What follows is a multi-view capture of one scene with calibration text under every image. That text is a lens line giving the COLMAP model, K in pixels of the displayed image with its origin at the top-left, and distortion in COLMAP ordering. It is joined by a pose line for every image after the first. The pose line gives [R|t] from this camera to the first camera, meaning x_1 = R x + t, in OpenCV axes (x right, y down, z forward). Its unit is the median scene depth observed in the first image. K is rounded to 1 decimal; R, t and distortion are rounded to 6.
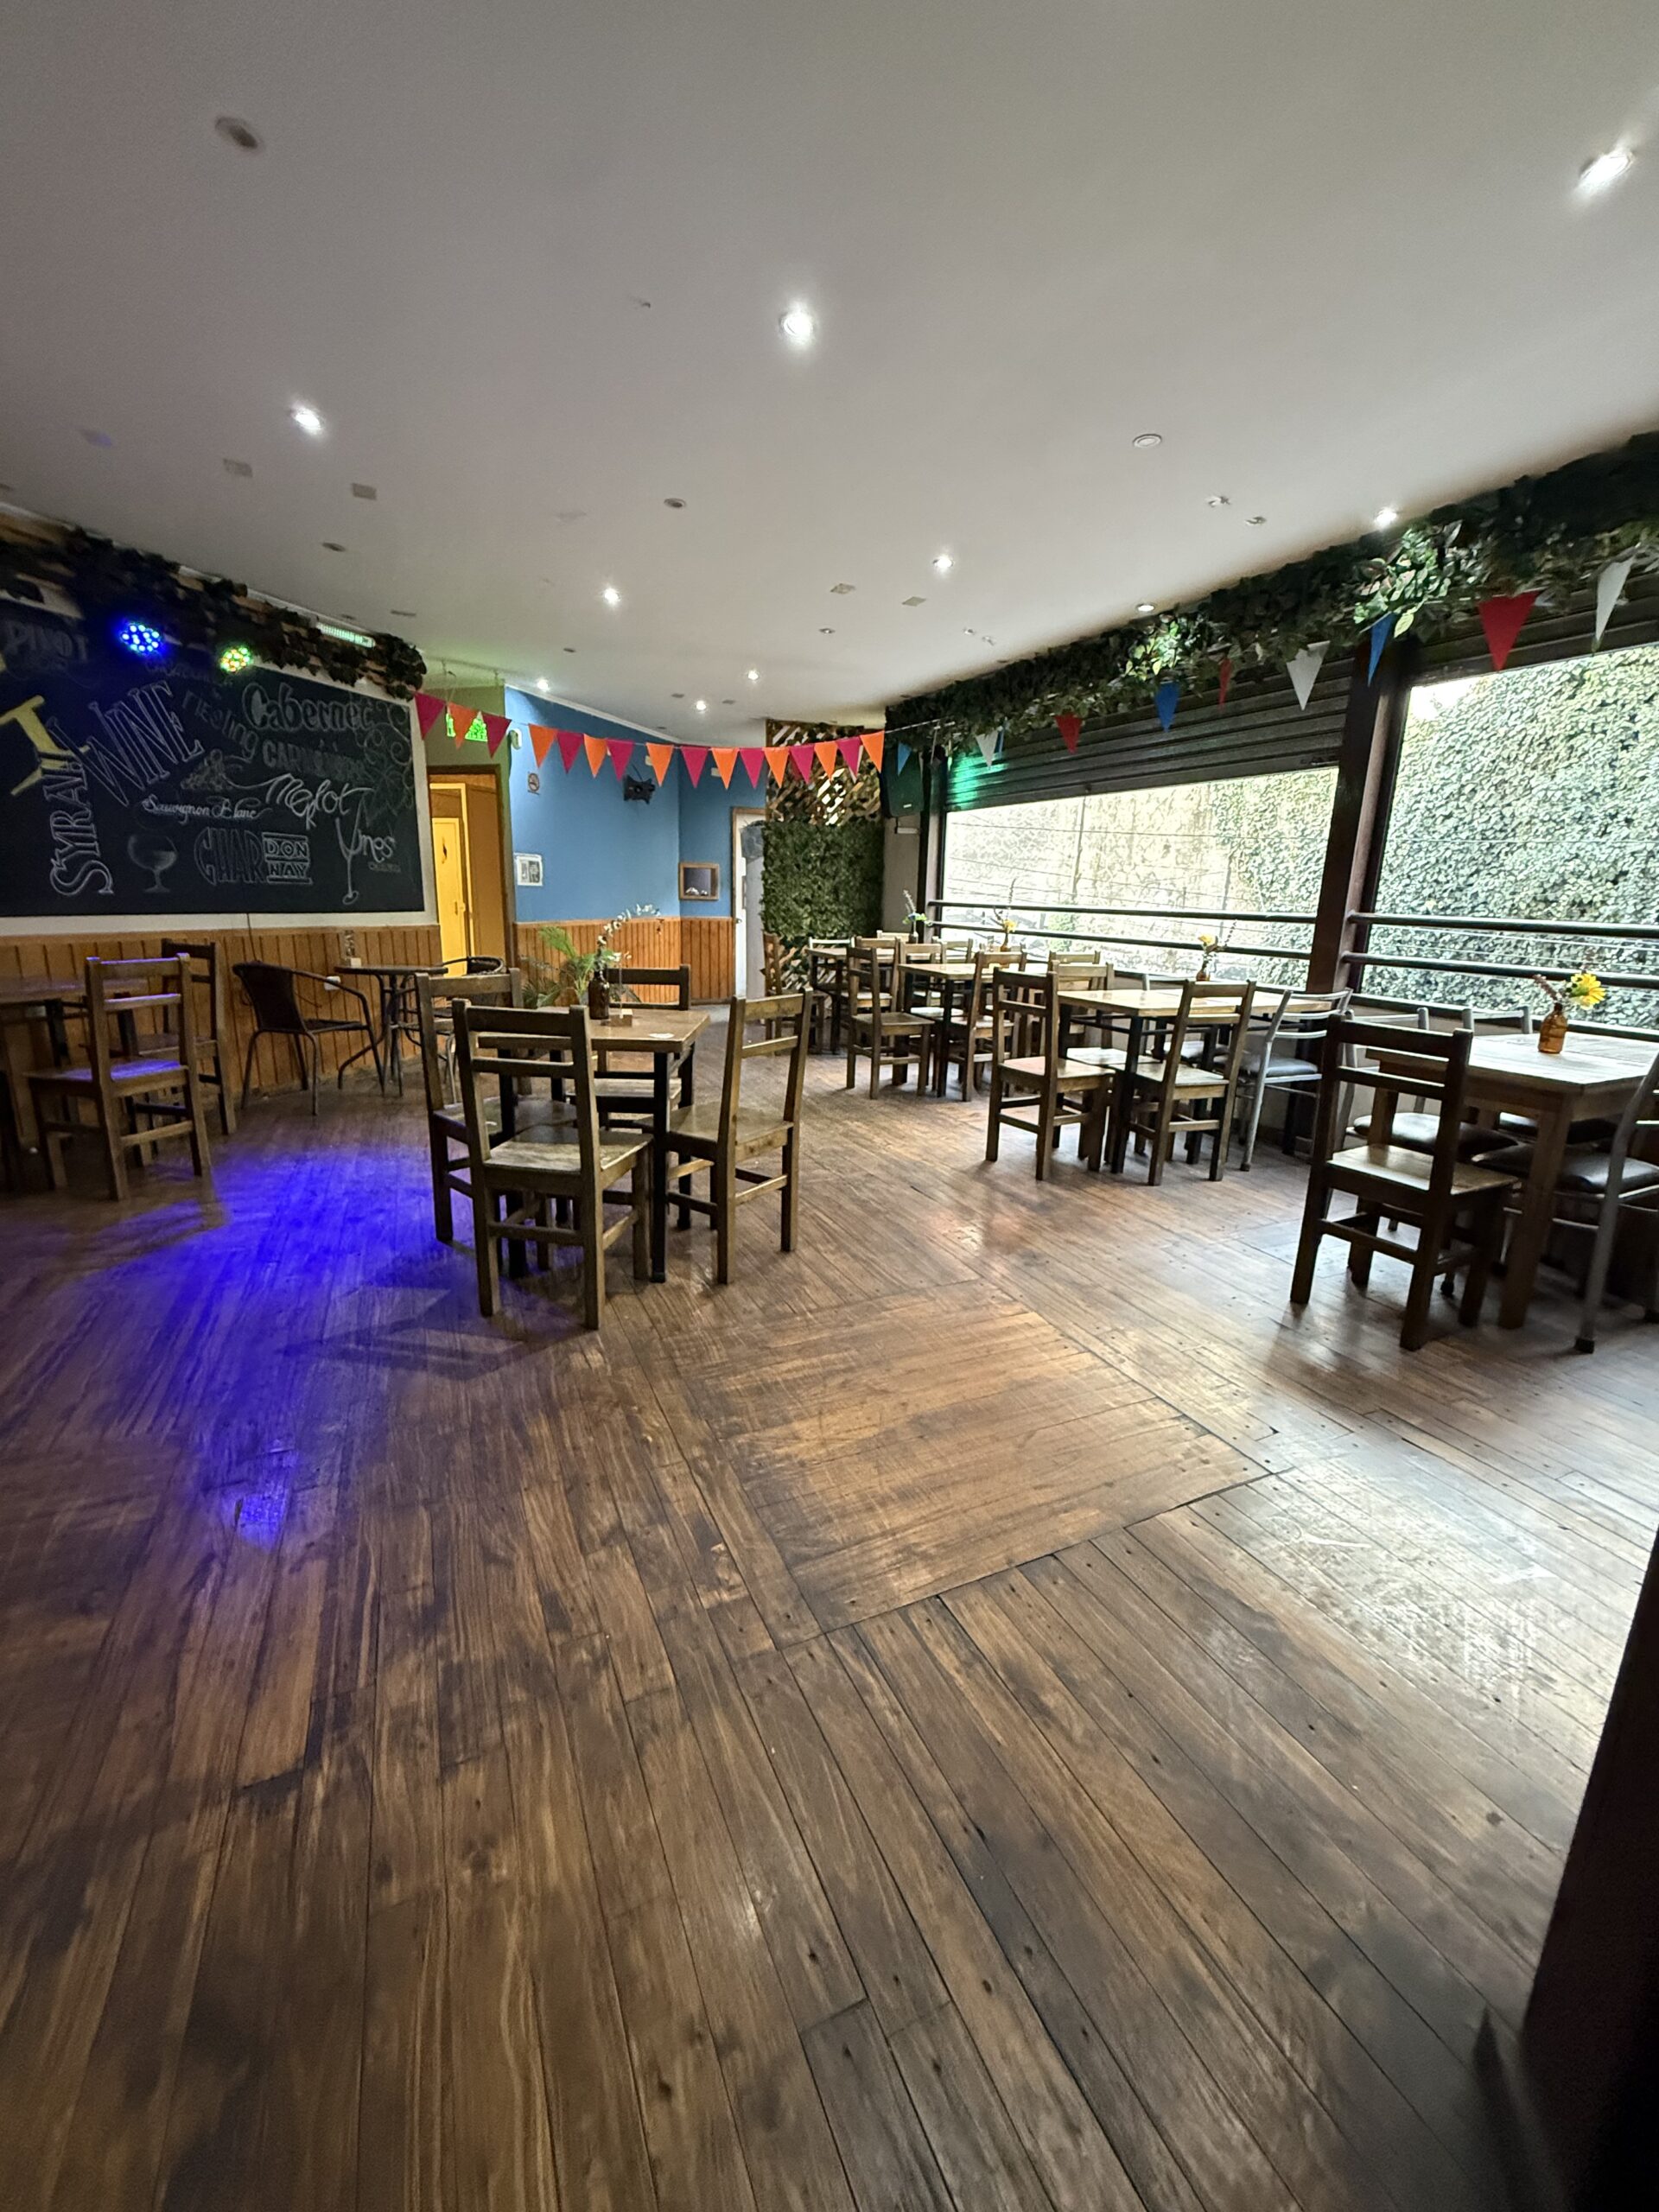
lens RADIAL K [[882.3, 0, 830.4], [0, 882.3, 1097.1], [0, 0, 1]] dist [0.009596, -0.000025]
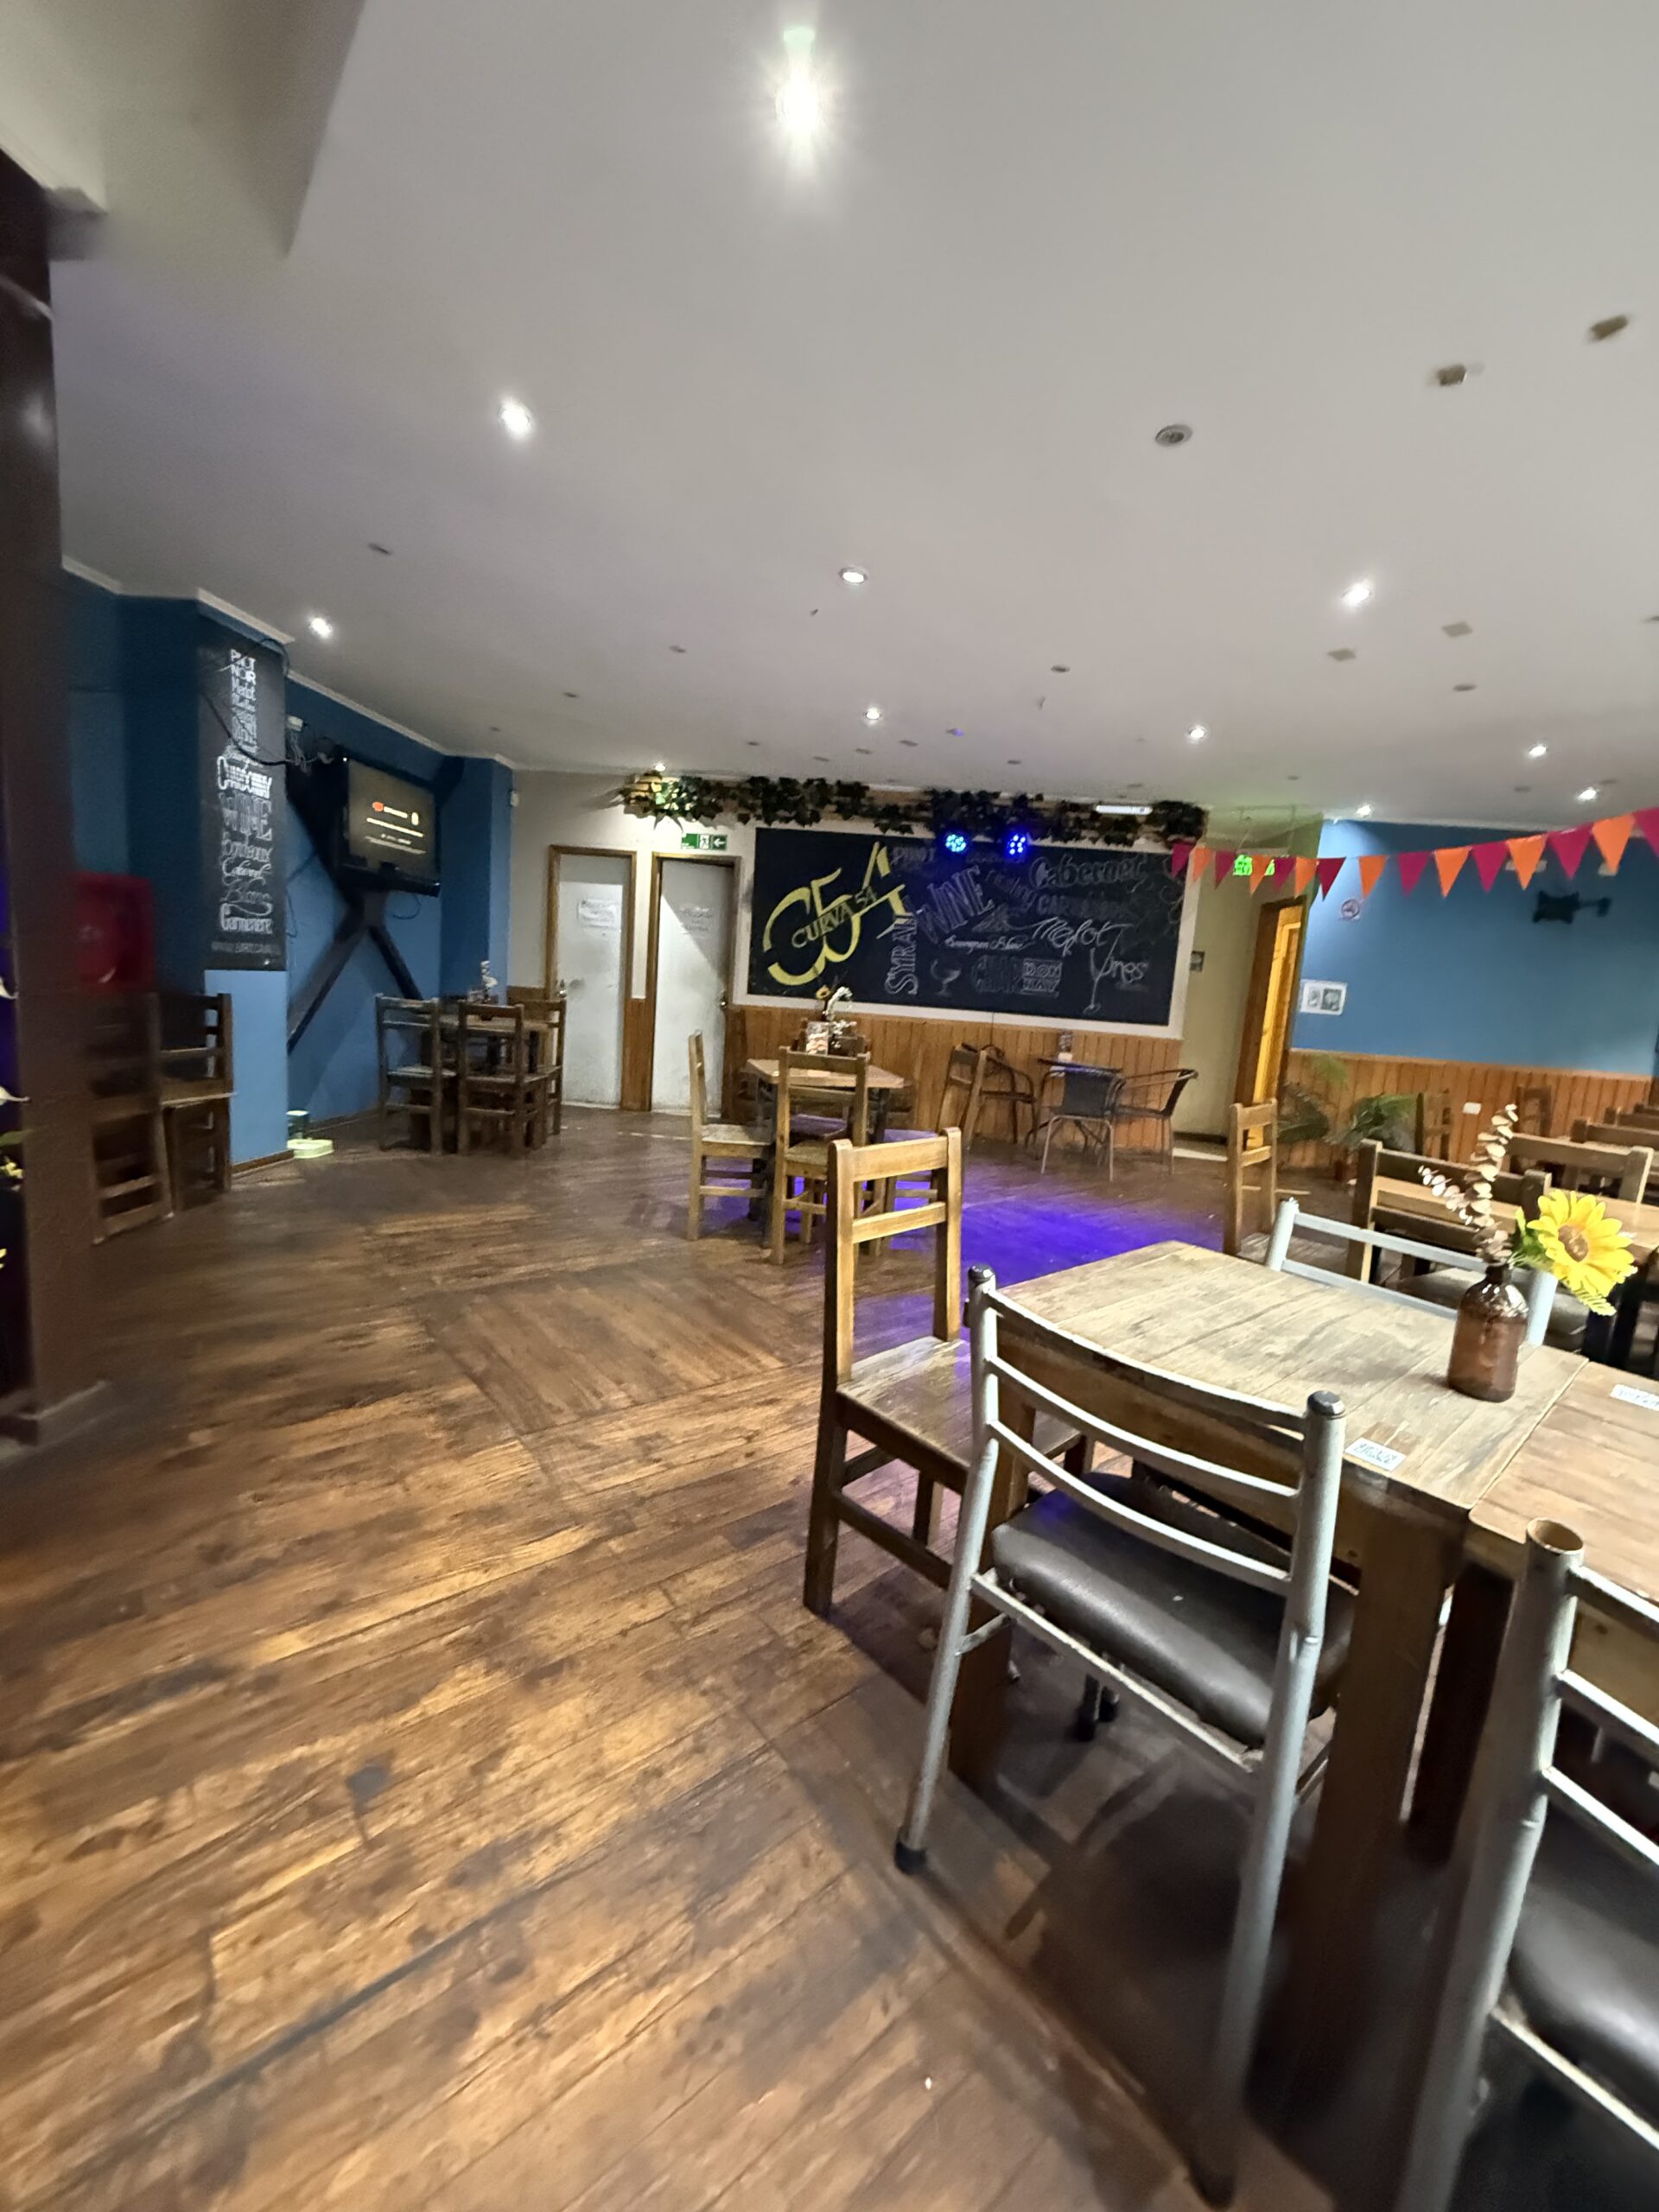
lens RADIAL K [[882.3, 0, 827.5], [0, 882.3, 1105.3], [0, 0, 1]] dist [0.009596, -0.000025]
pose [[0.249169, 0.134195, -0.959118, 0.711068], [-0.285220, 0.956598, 0.059745, -0.073865], [0.925508, 0.258673, 0.276629, 0.405596]]
